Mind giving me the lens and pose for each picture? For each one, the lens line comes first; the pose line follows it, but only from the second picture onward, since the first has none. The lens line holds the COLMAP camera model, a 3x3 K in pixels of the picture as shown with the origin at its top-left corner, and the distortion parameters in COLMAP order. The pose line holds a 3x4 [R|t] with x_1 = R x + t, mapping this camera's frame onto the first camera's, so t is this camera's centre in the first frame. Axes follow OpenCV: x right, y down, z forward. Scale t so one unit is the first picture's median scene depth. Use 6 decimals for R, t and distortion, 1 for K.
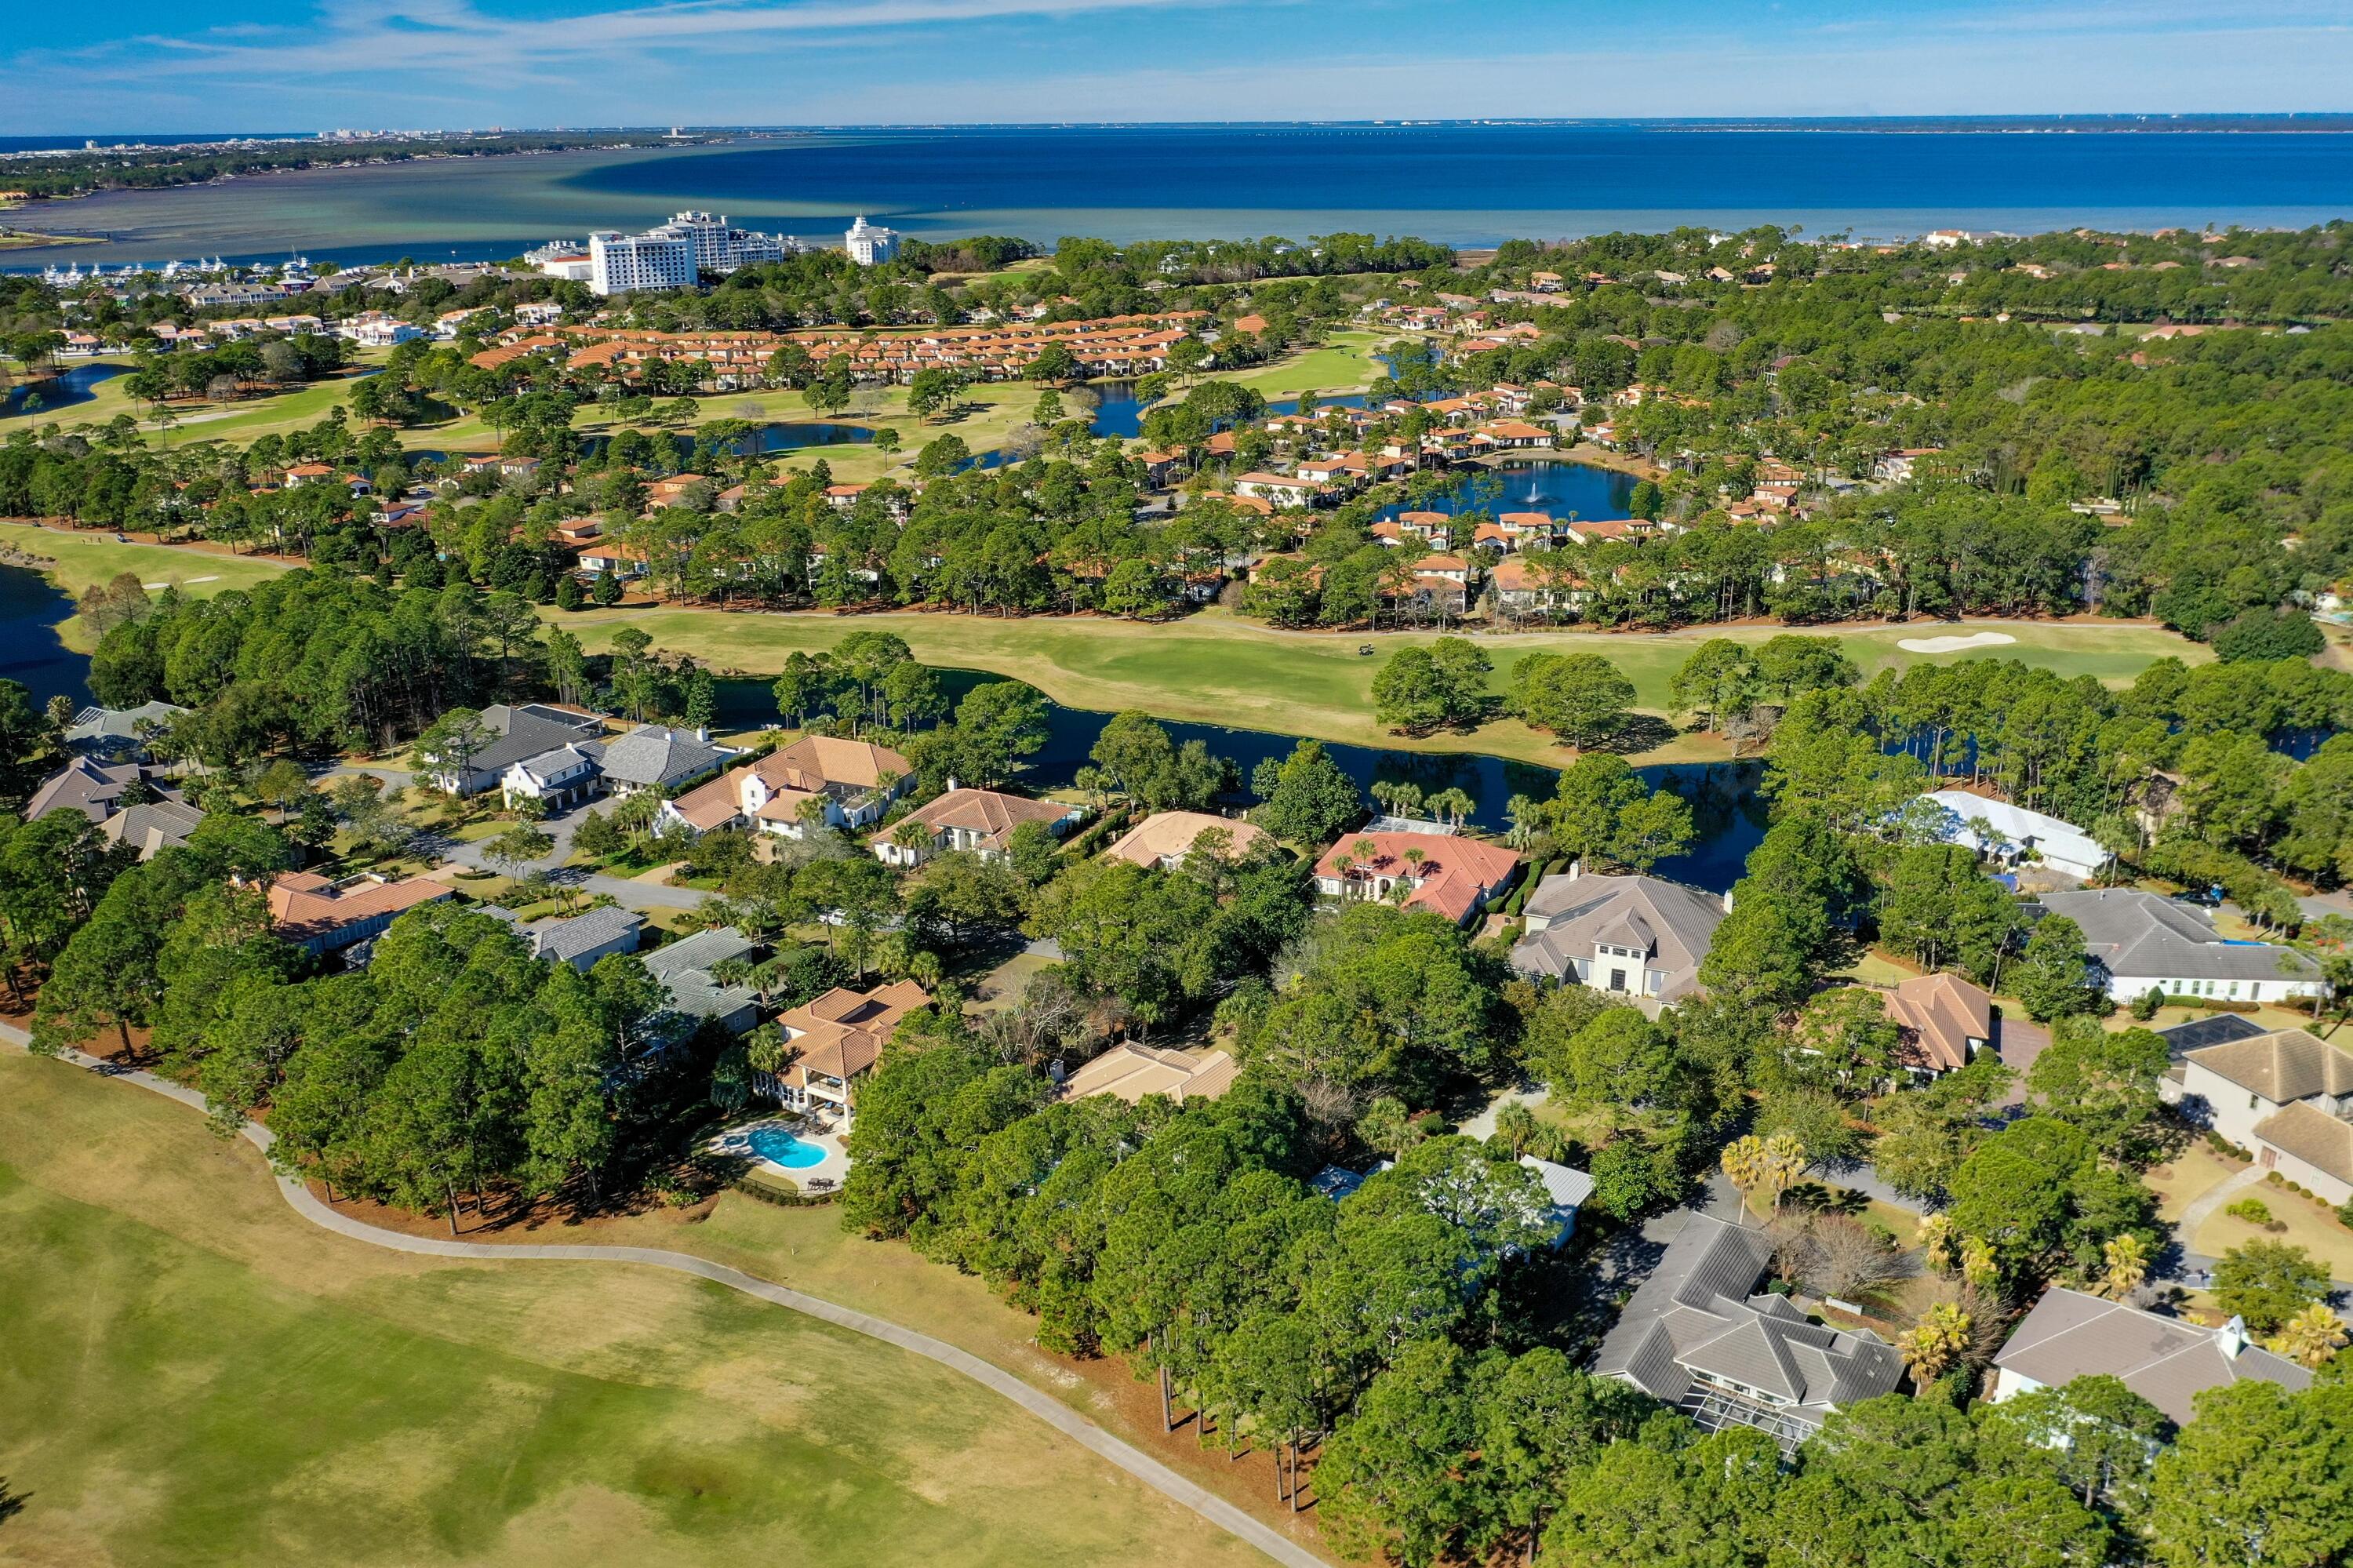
lens RADIAL K [[1853.0, 0, 1185.6], [0, 1853.0, 808.4], [0, 0, 1]] dist [-0.005156, -0.006333]
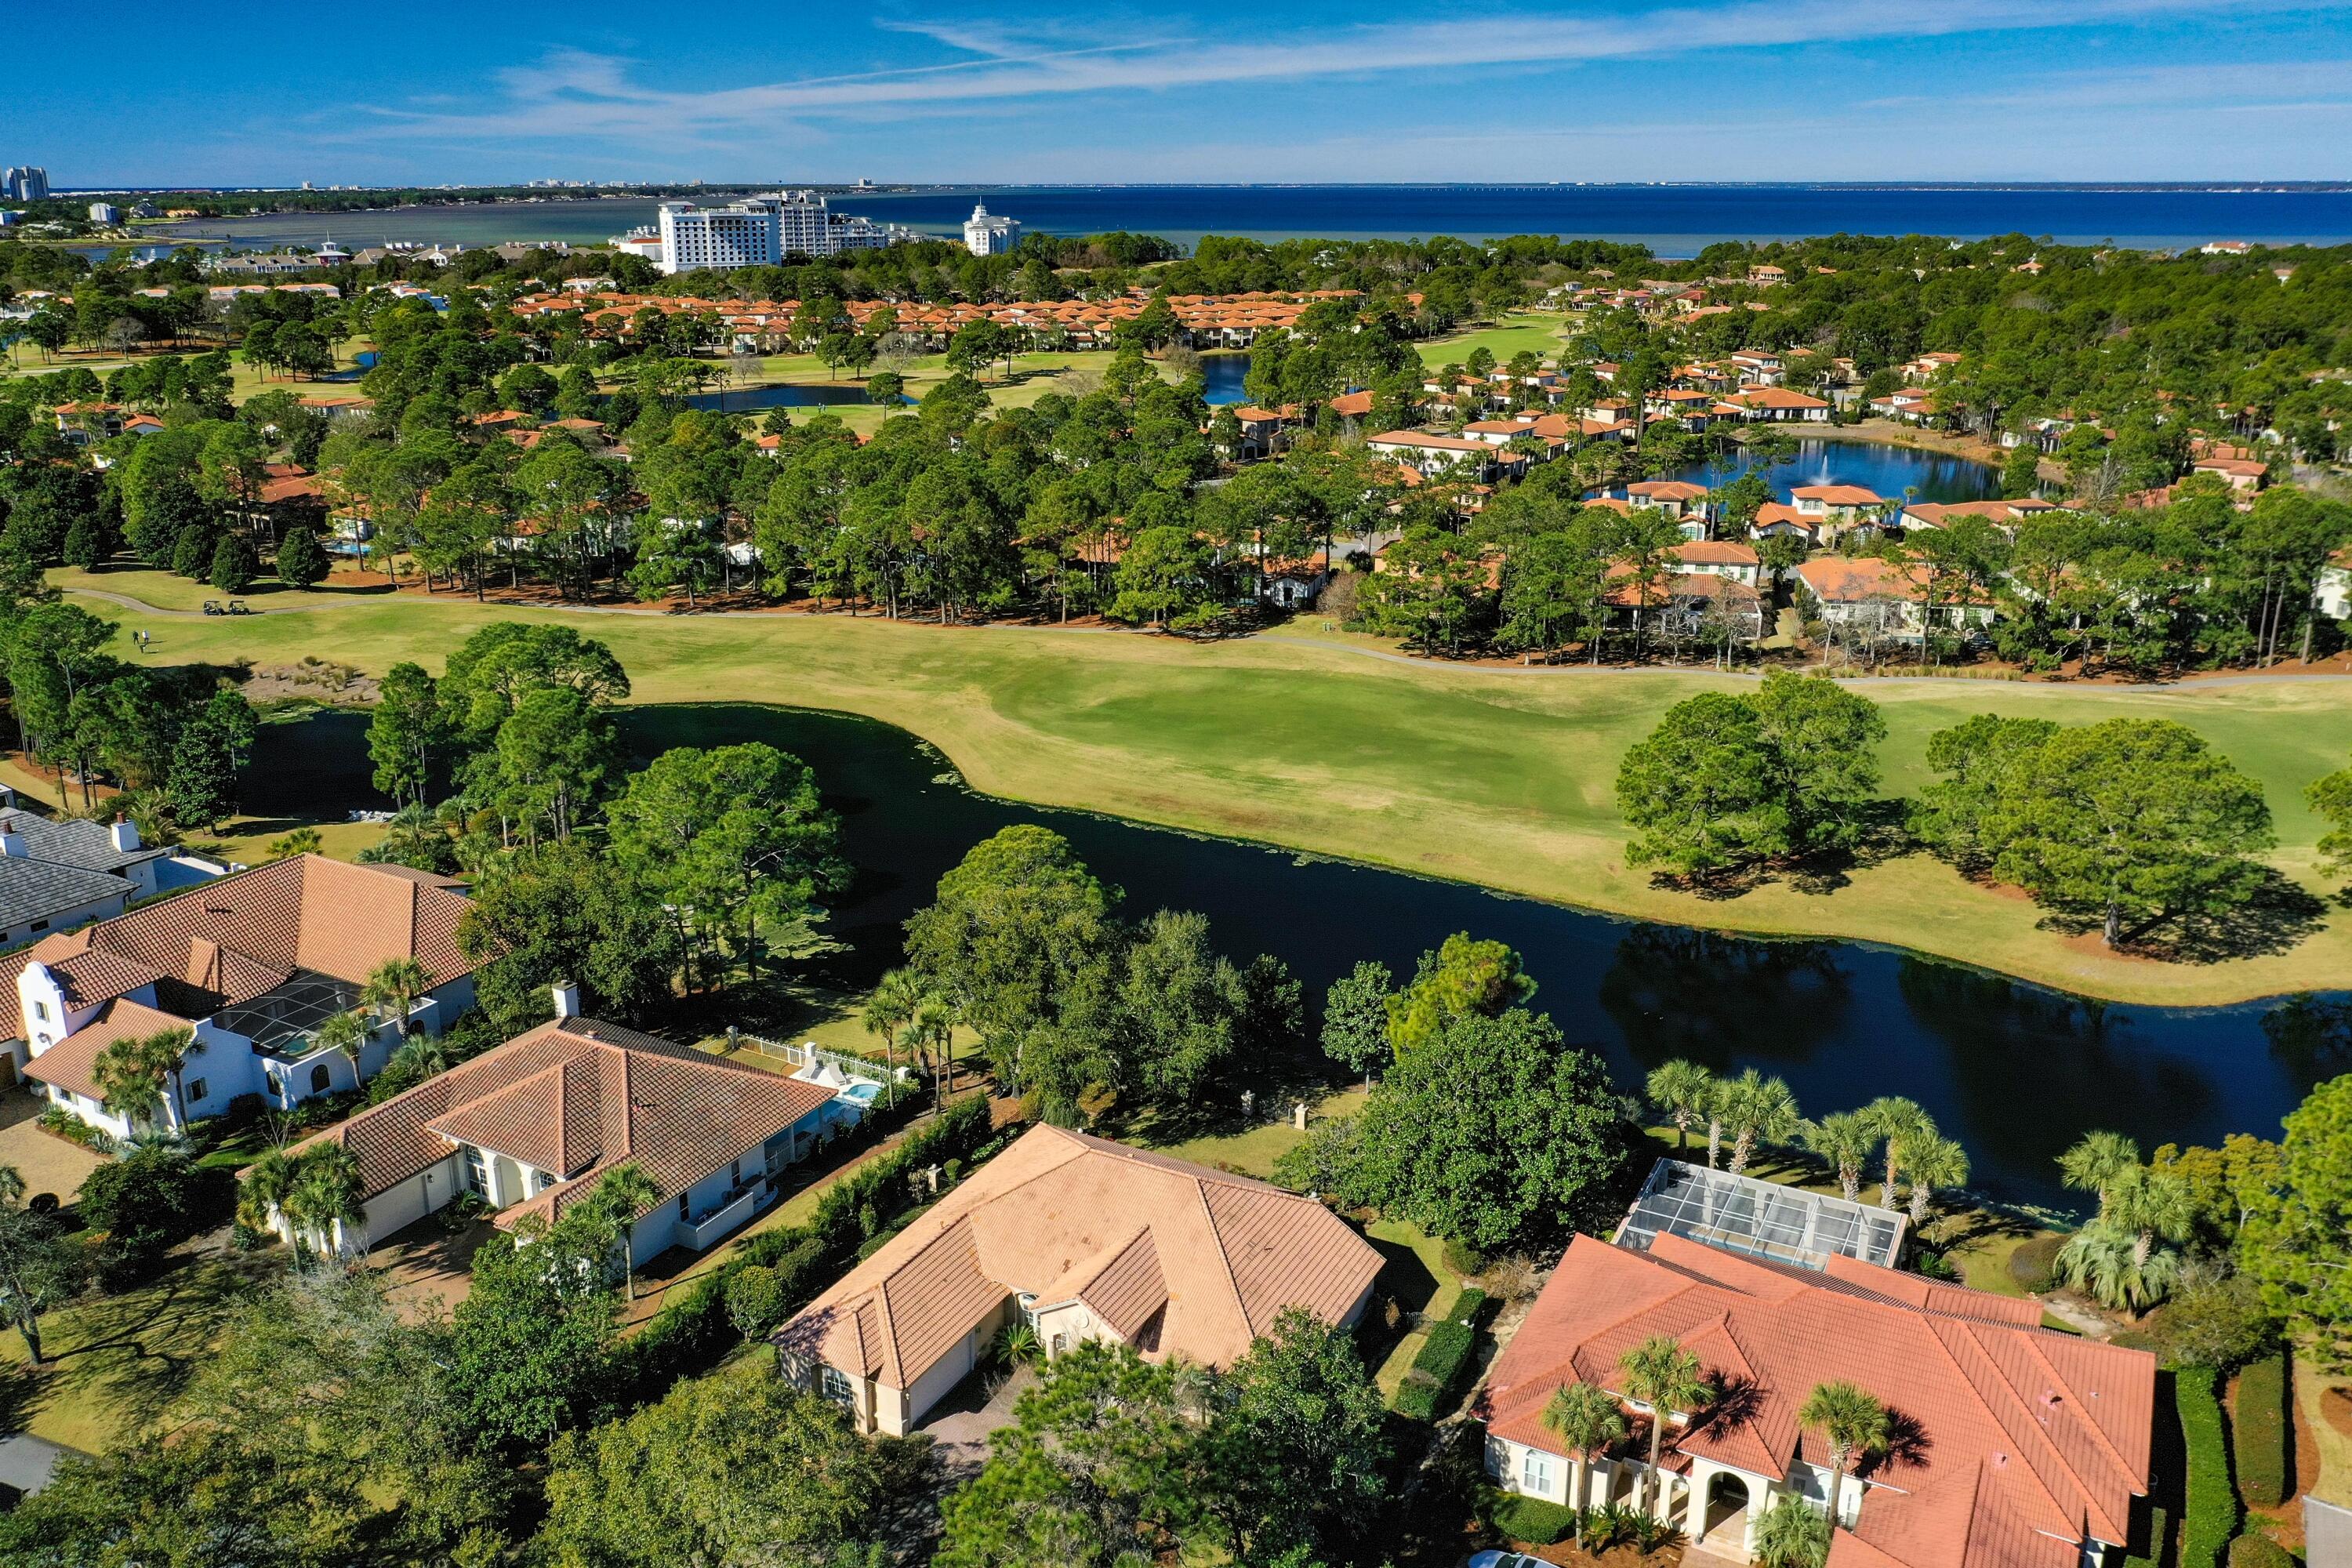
lens RADIAL K [[1852.2, 0, 1165.6], [0, 1852.2, 767.9], [0, 0, 1]] dist [-0.005156, -0.006333]
pose [[0.995002, 0.034166, -0.093825, 0.026682], [-0.038467, 0.998272, -0.044424, -0.035356], [0.092145, 0.047811, 0.994597, 0.435109]]
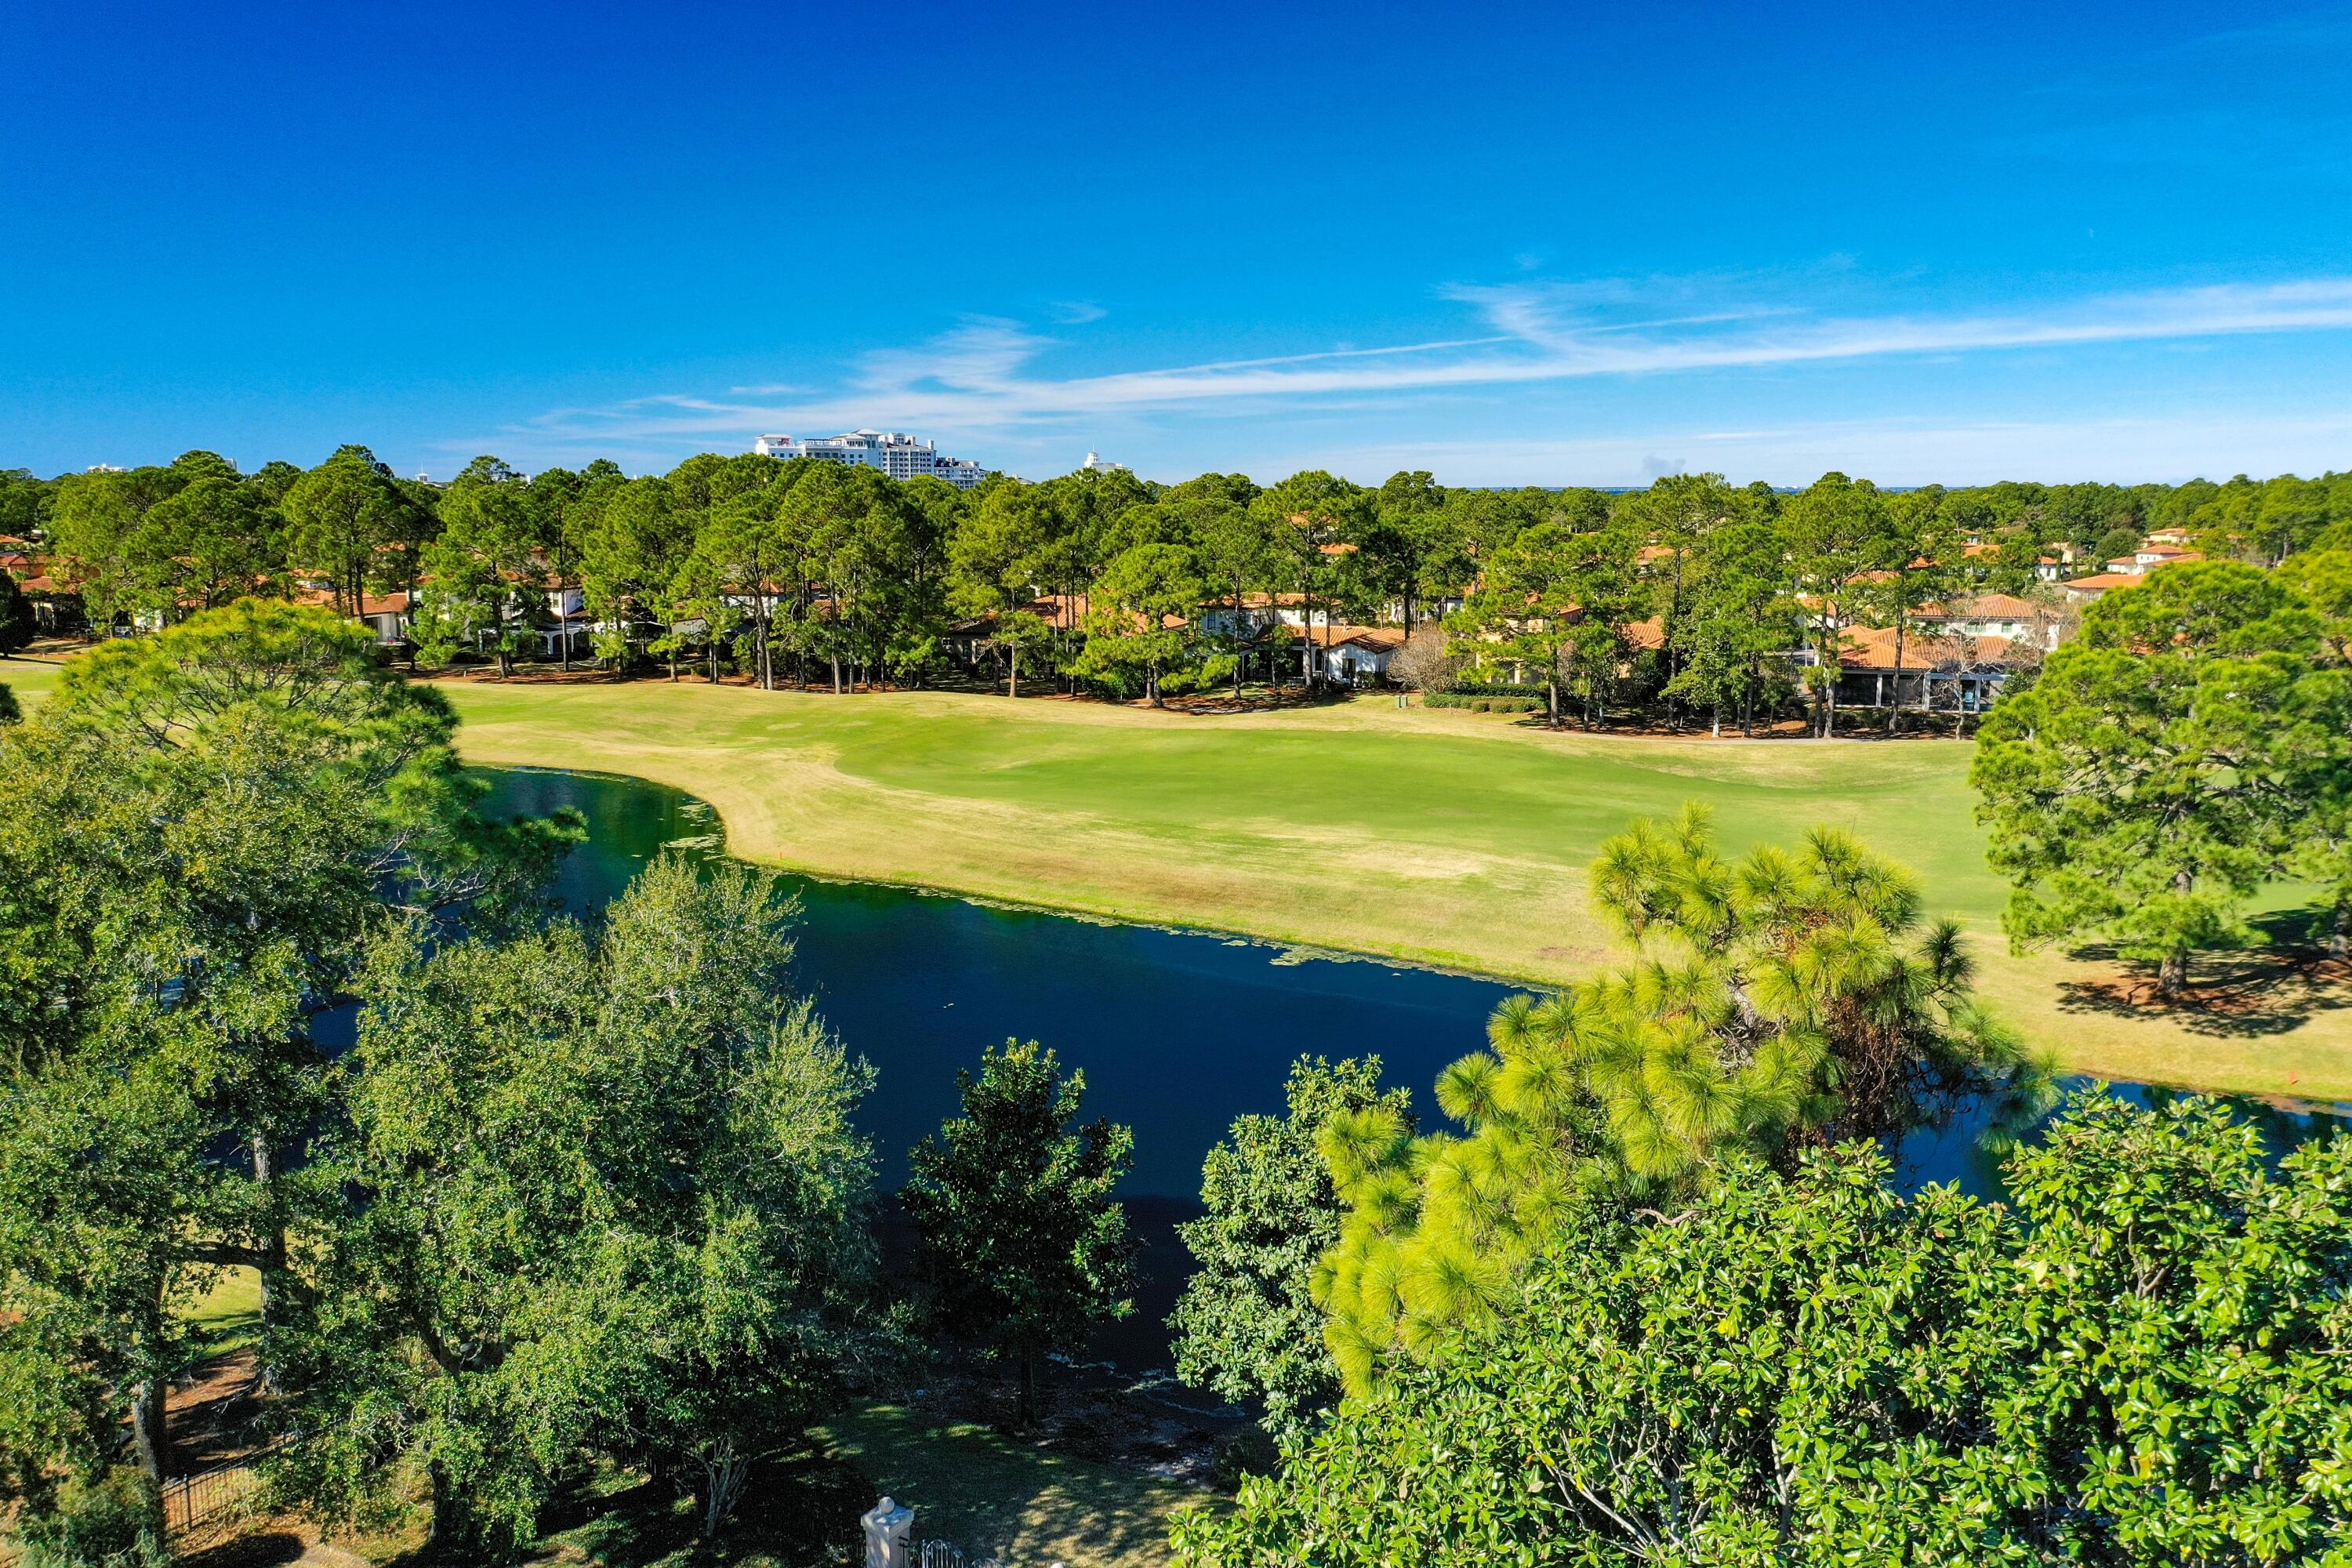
lens RADIAL K [[1852.2, 0, 1159.0], [0, 1852.2, 807.4], [0, 0, 1]] dist [-0.005156, -0.006333]
pose [[0.984381, 0.036563, -0.172214, 0.038009], [-0.067078, 0.982305, -0.174861, -0.015679], [0.162773, 0.183682, 0.969415, 0.634029]]
